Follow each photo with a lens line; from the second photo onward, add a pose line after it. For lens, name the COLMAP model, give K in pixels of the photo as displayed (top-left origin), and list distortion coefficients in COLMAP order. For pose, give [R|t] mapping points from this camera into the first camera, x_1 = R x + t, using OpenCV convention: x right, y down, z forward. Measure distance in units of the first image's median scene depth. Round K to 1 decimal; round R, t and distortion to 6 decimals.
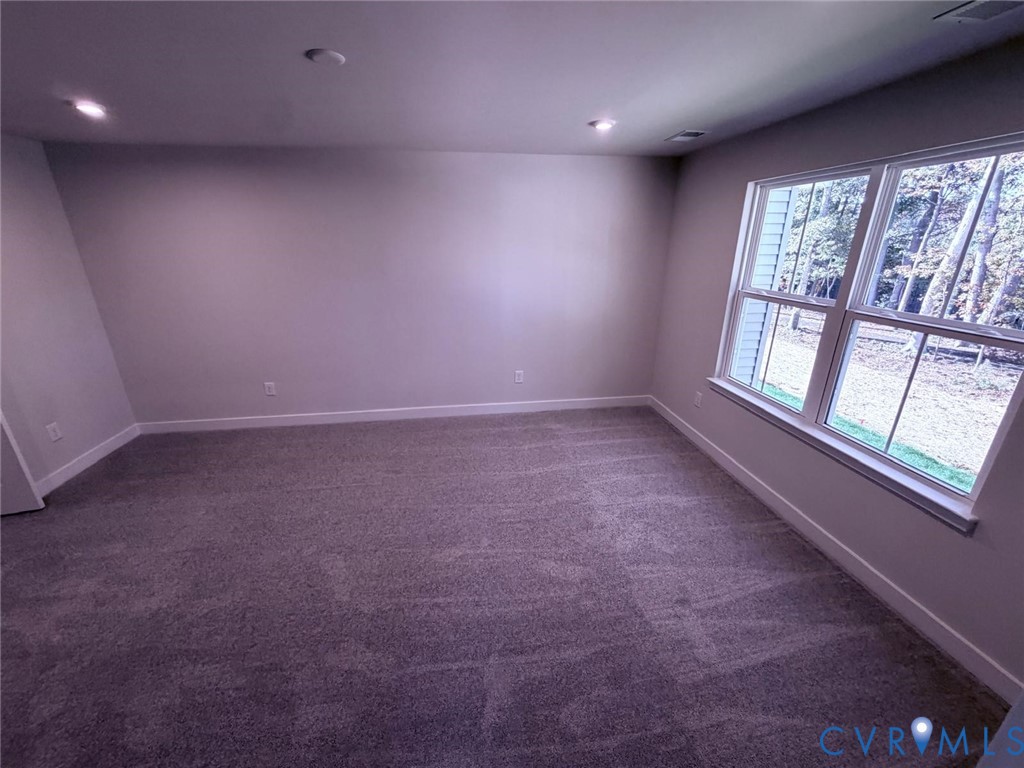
lens RADIAL K [[412.1, 0, 513.3], [0, 412.1, 385.4], [0, 0, 1]] dist [-0.000418, 0.000044]
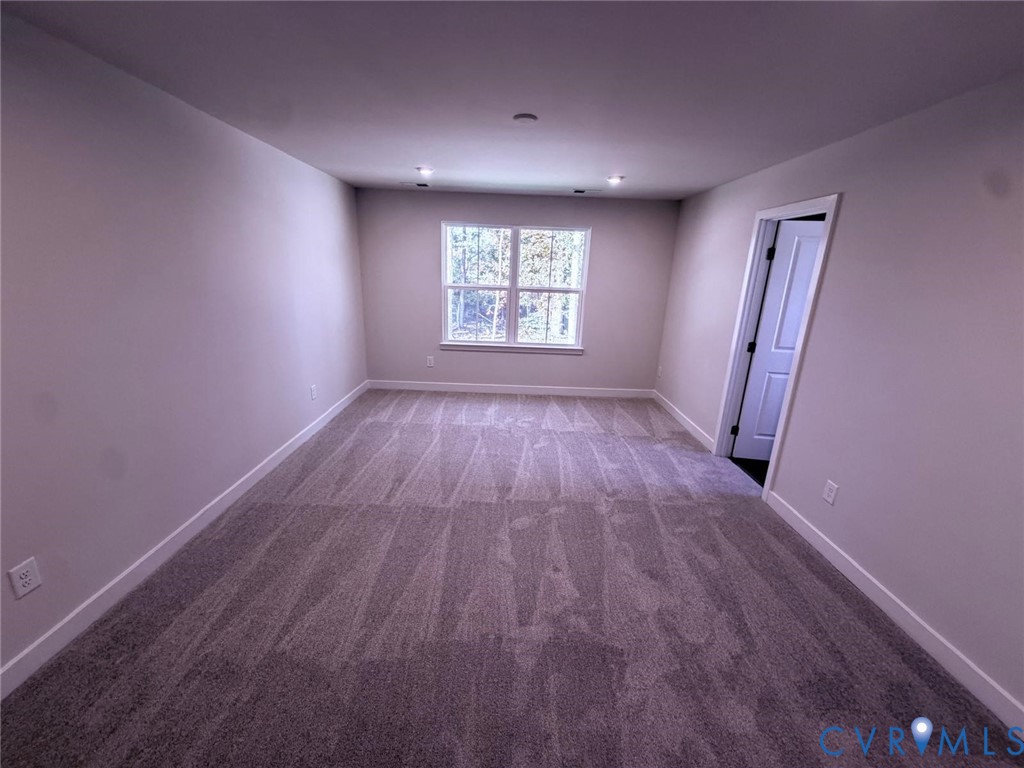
lens RADIAL K [[412.1, 0, 515.7], [0, 412.1, 384.4], [0, 0, 1]] dist [-0.000418, 0.000044]
pose [[0.132201, -0.270148, 0.953700, -1.028245], [0.295420, 0.929158, 0.222245, -0.138664], [-0.946176, 0.252361, 0.202642, 0.476905]]
